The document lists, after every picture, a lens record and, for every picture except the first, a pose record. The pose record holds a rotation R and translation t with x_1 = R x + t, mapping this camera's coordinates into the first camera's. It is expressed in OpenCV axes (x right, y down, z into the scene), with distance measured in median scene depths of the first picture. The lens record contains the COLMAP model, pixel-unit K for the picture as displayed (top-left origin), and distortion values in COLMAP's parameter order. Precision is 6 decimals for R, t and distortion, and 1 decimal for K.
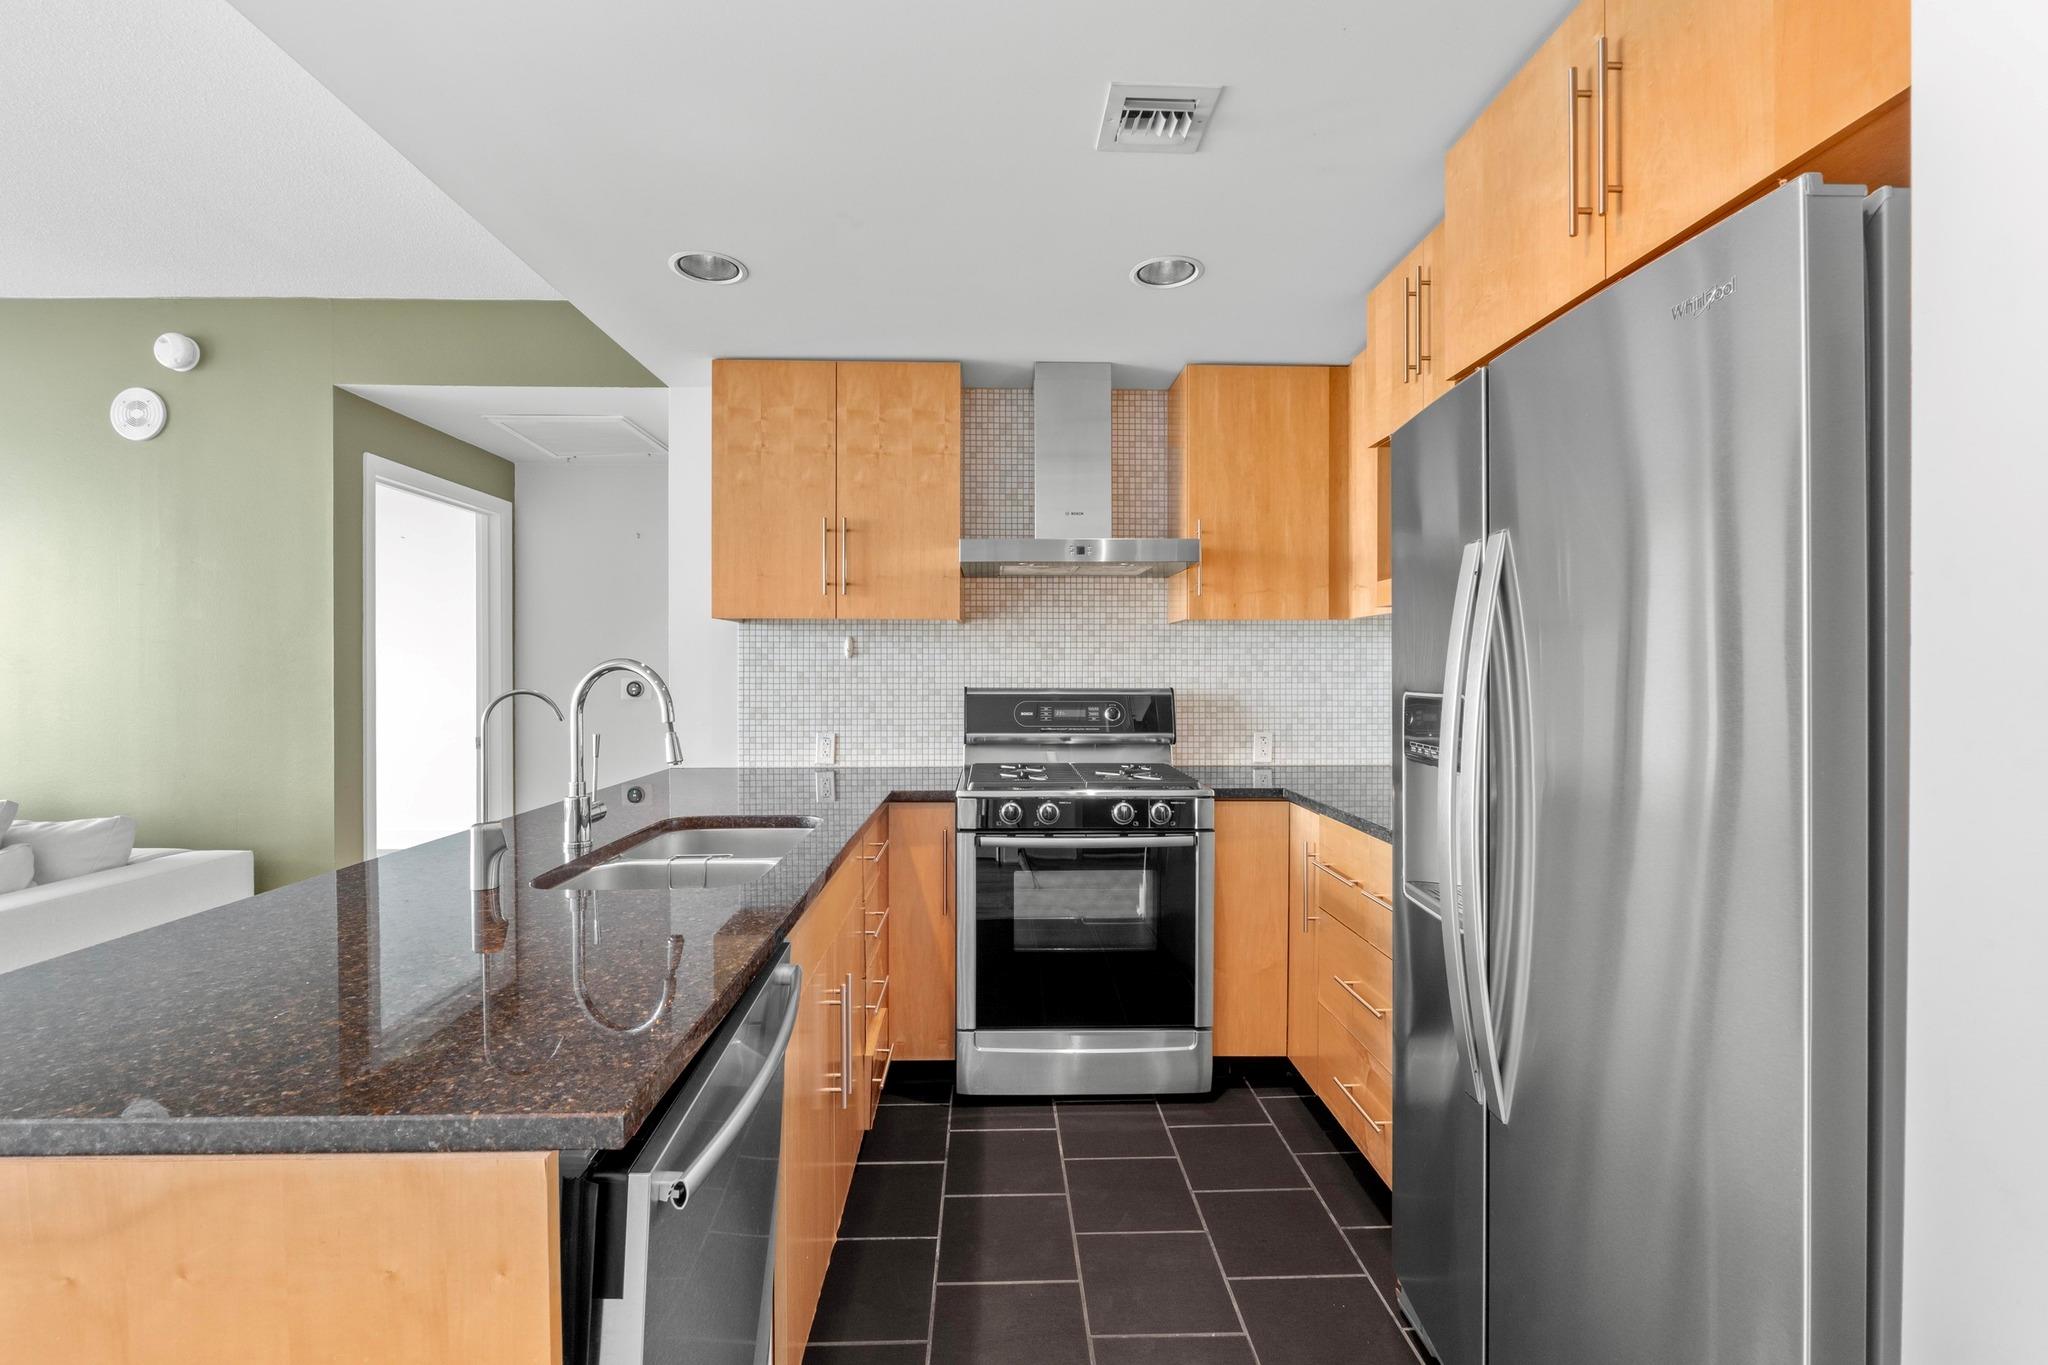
lens RADIAL K [[859.9, 0, 1016.9], [0, 859.9, 678.0], [0, 0, 1]] dist [-0.007261, -0.000297]
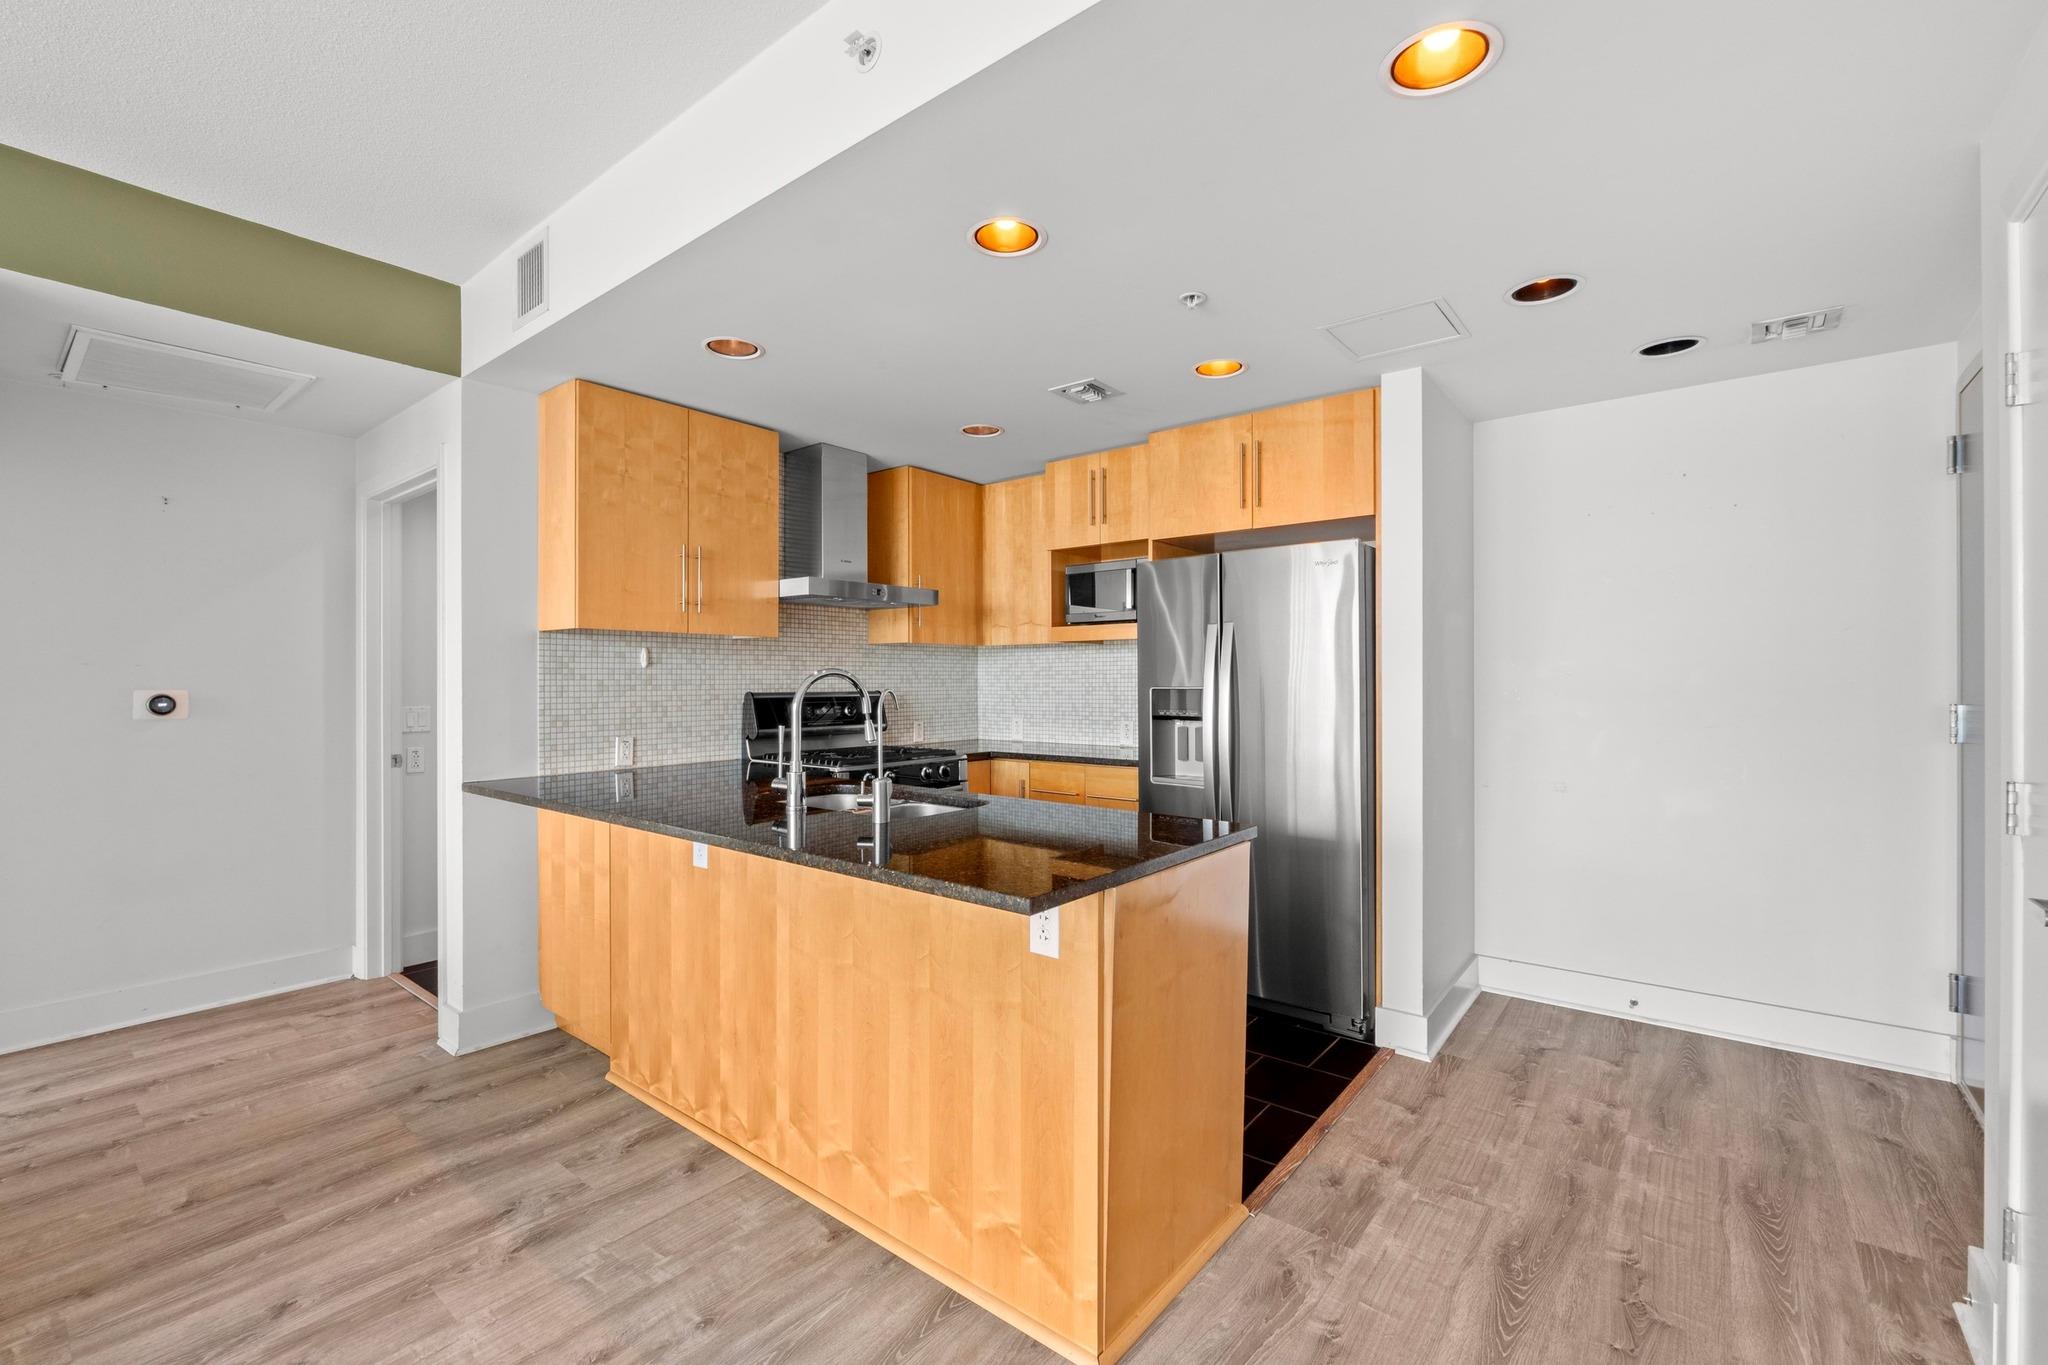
lens RADIAL K [[870.1, 0, 1007.3], [0, 870.1, 685.2], [0, 0, 1]] dist [-0.002634, -0.000310]
pose [[0.656061, -0.006221, 0.754682, -0.782416], [0.006635, 0.999975, 0.002475, -0.000019], [-0.754679, 0.003383, 0.656086, -0.076590]]
